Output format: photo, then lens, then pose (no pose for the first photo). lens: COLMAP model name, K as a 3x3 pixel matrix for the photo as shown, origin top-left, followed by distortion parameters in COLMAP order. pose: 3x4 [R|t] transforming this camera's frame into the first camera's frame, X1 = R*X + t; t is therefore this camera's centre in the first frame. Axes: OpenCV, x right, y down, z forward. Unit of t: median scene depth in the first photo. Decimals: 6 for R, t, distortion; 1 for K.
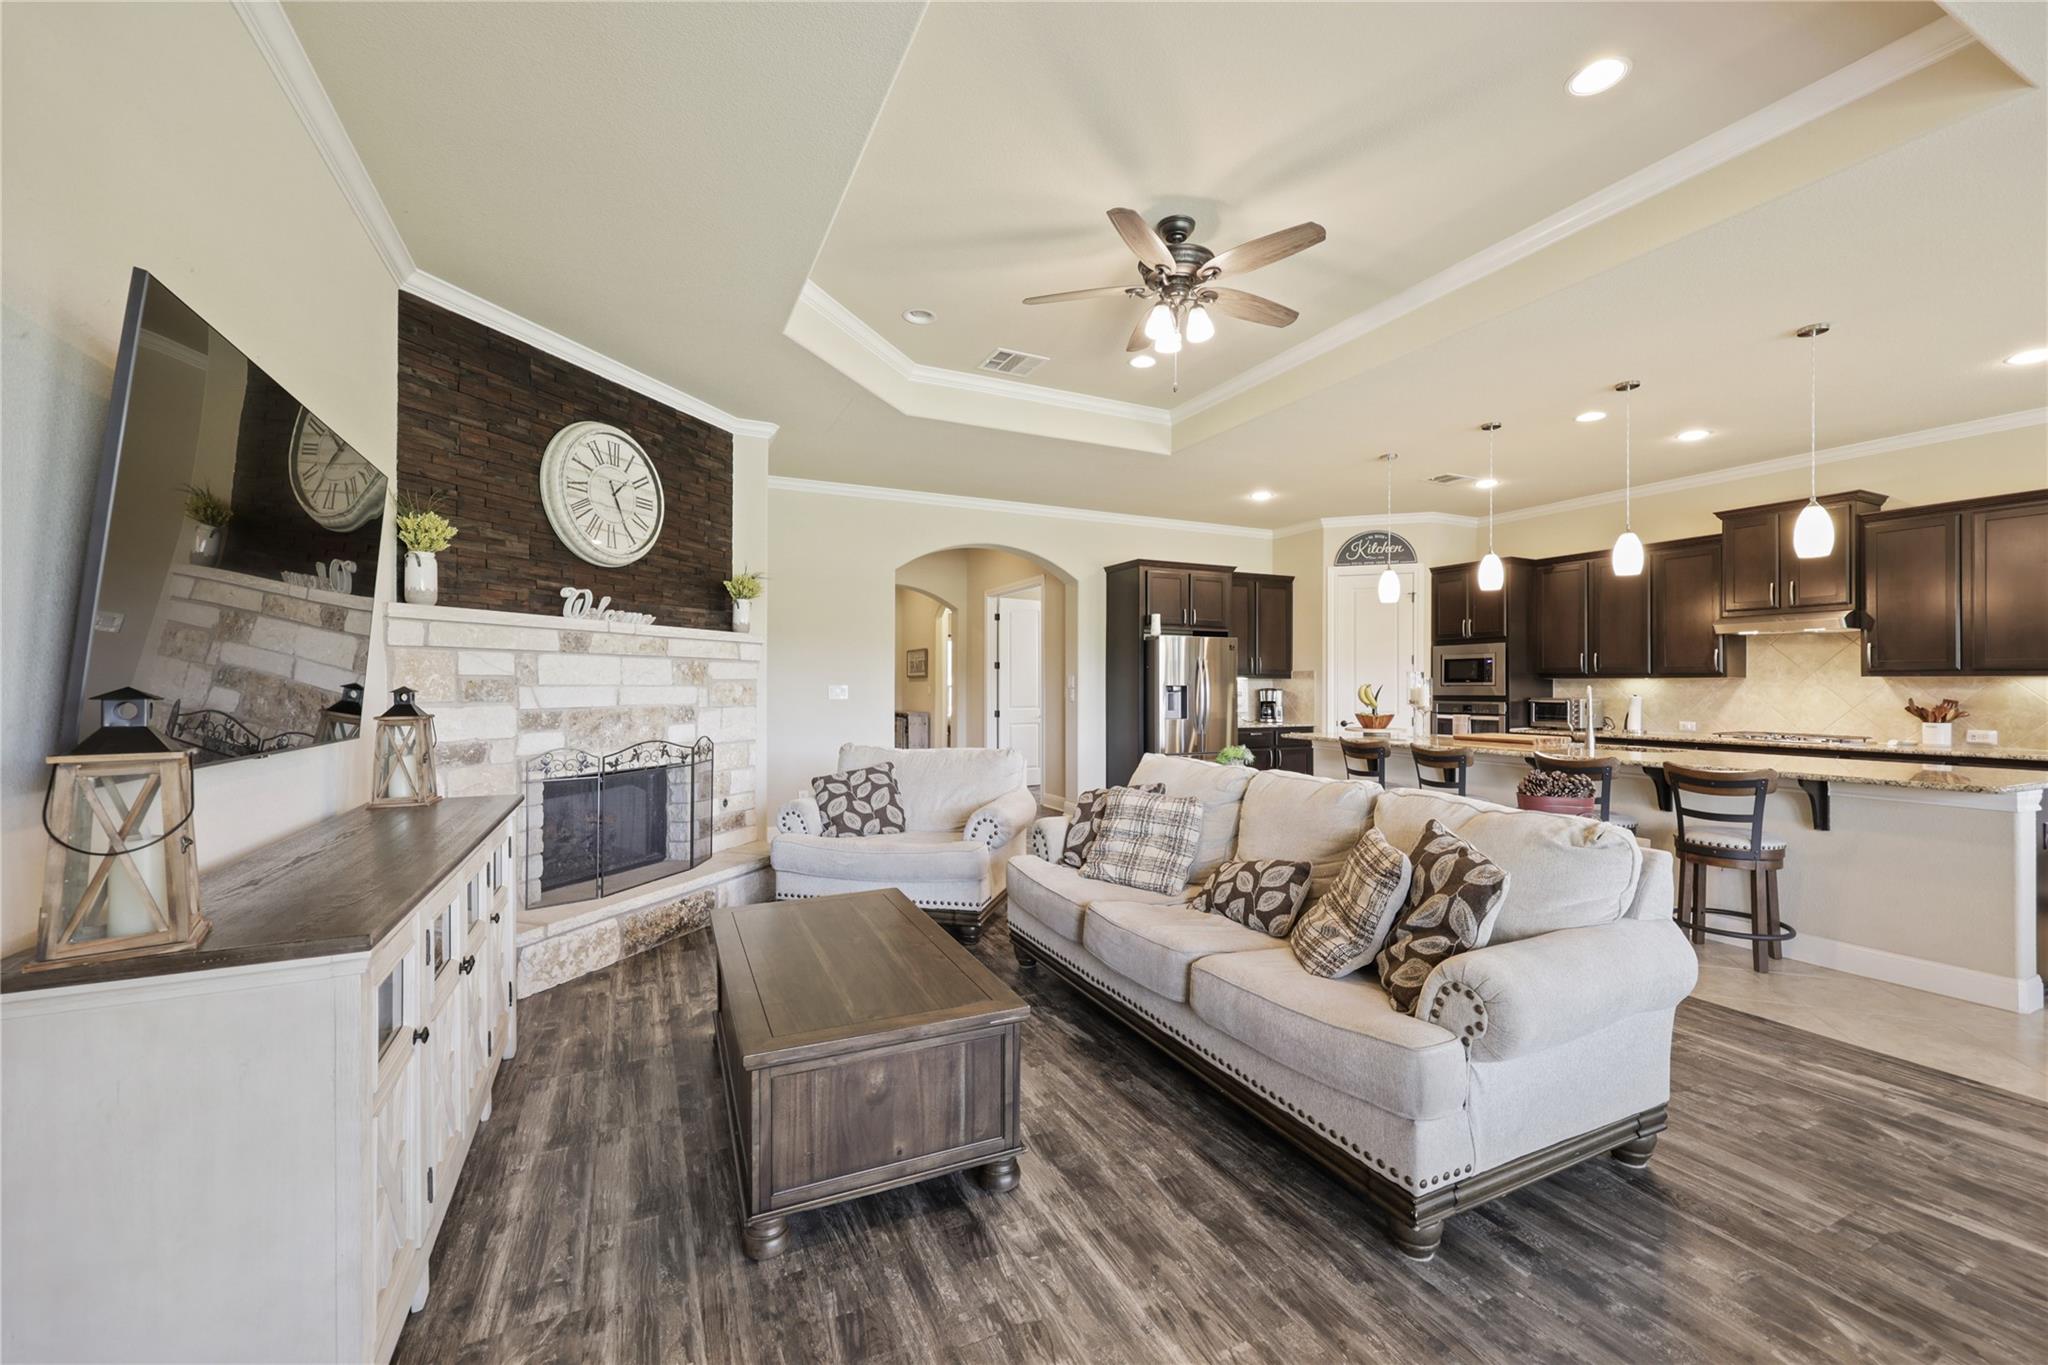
lens RADIAL K [[832.6, 0, 1049.8], [0, 832.6, 668.3], [0, 0, 1]] dist [0.002442, -0.000161]
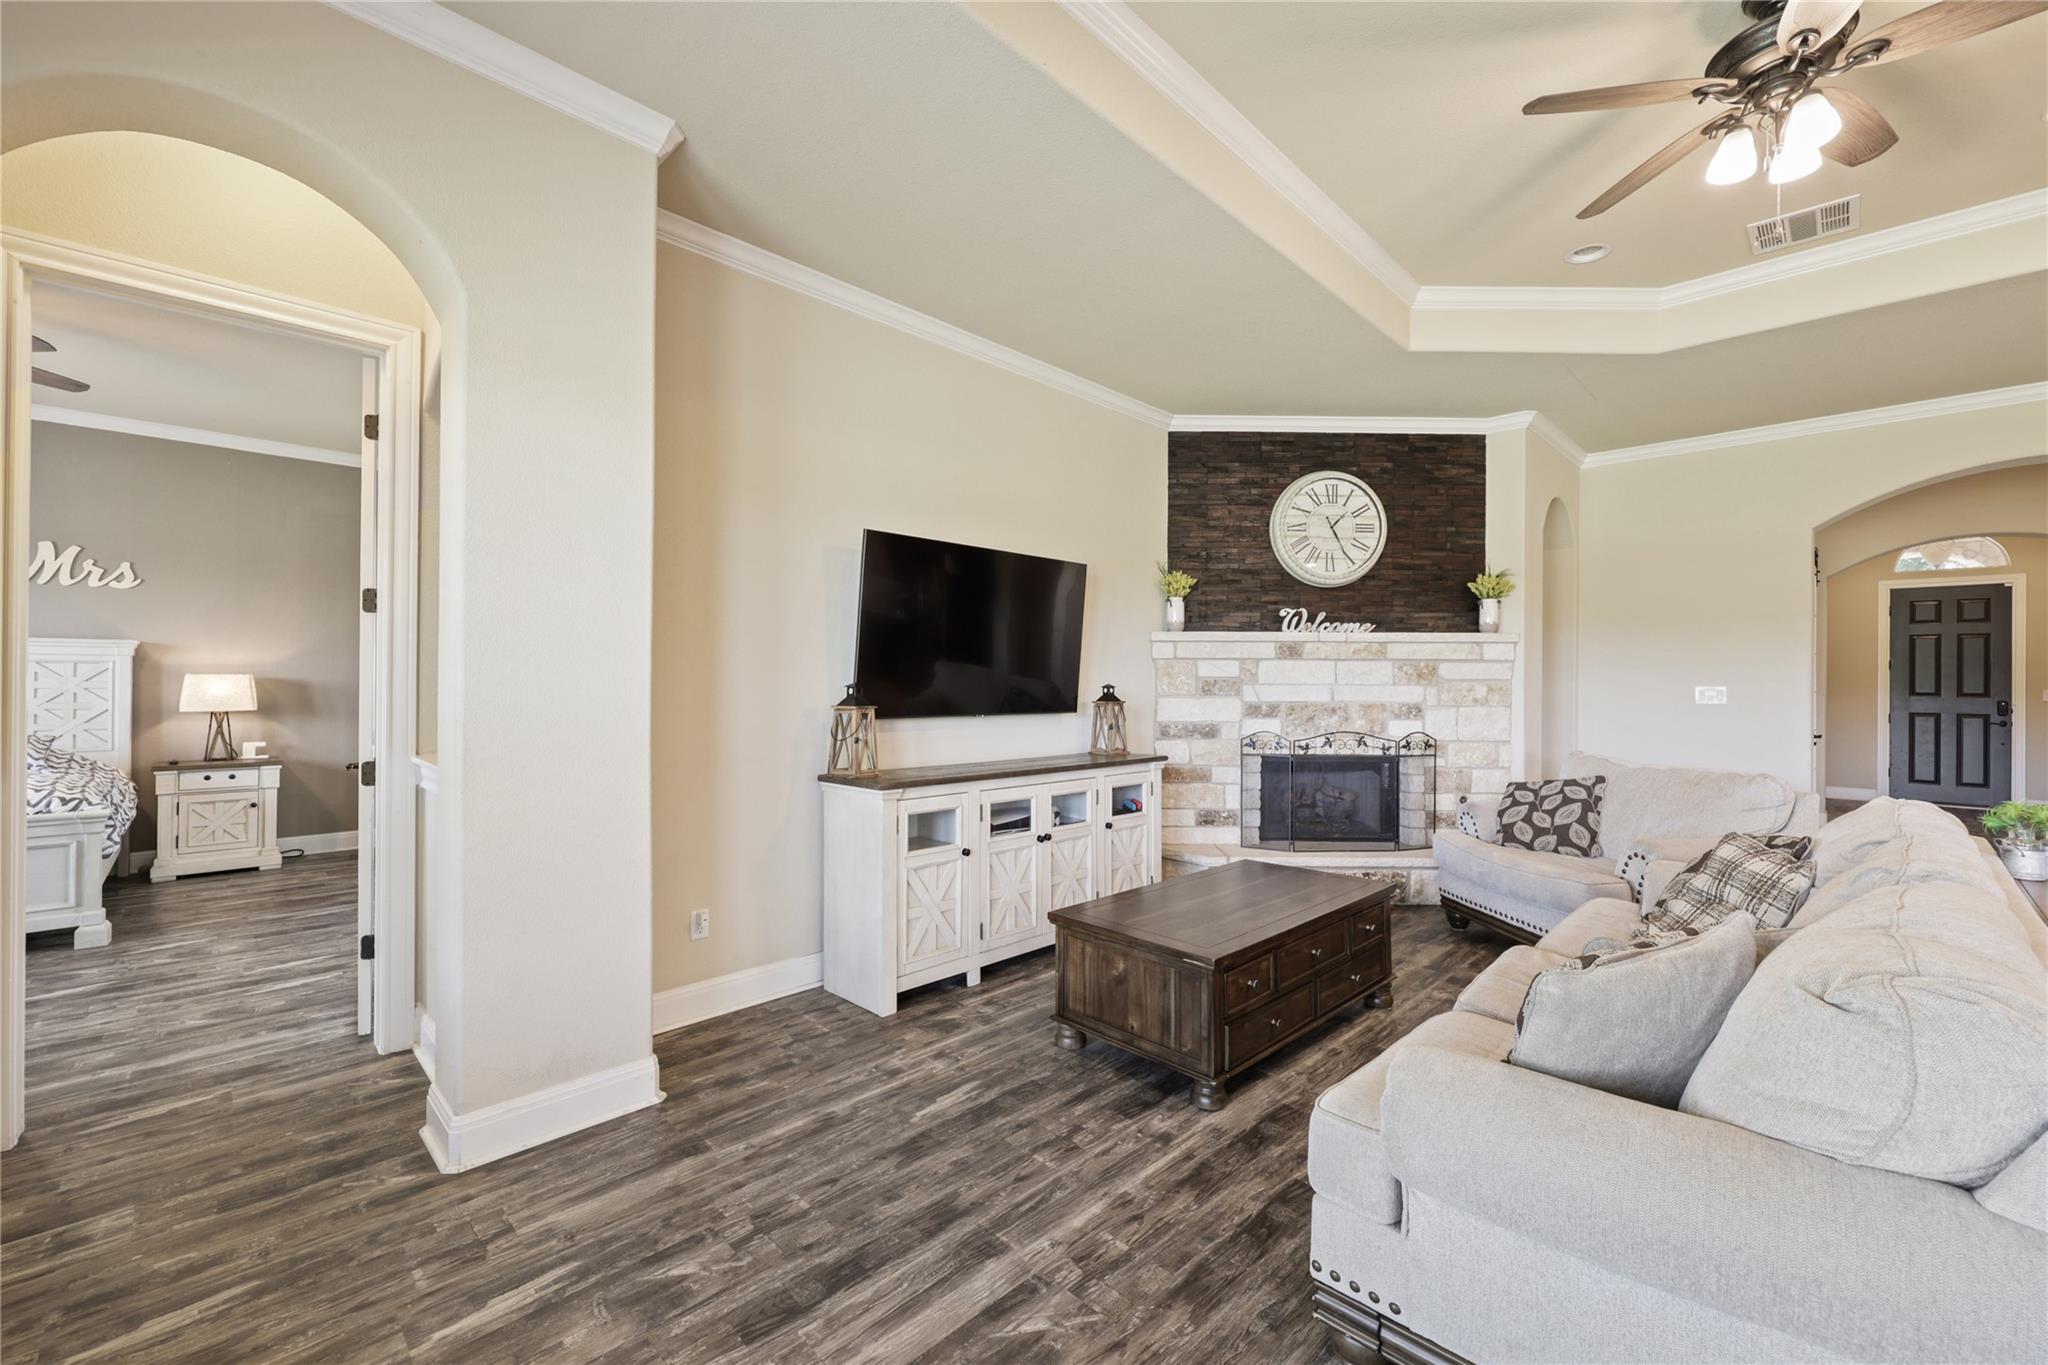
lens RADIAL K [[832.6, 0, 1029.5], [0, 832.6, 675.1], [0, 0, 1]] dist [0.002442, -0.000161]
pose [[0.330431, -0.004506, -0.943819, 0.488502], [0.013658, 0.999907, 0.000008, 0.000771], [0.943731, -0.012893, 0.330462, 0.185333]]
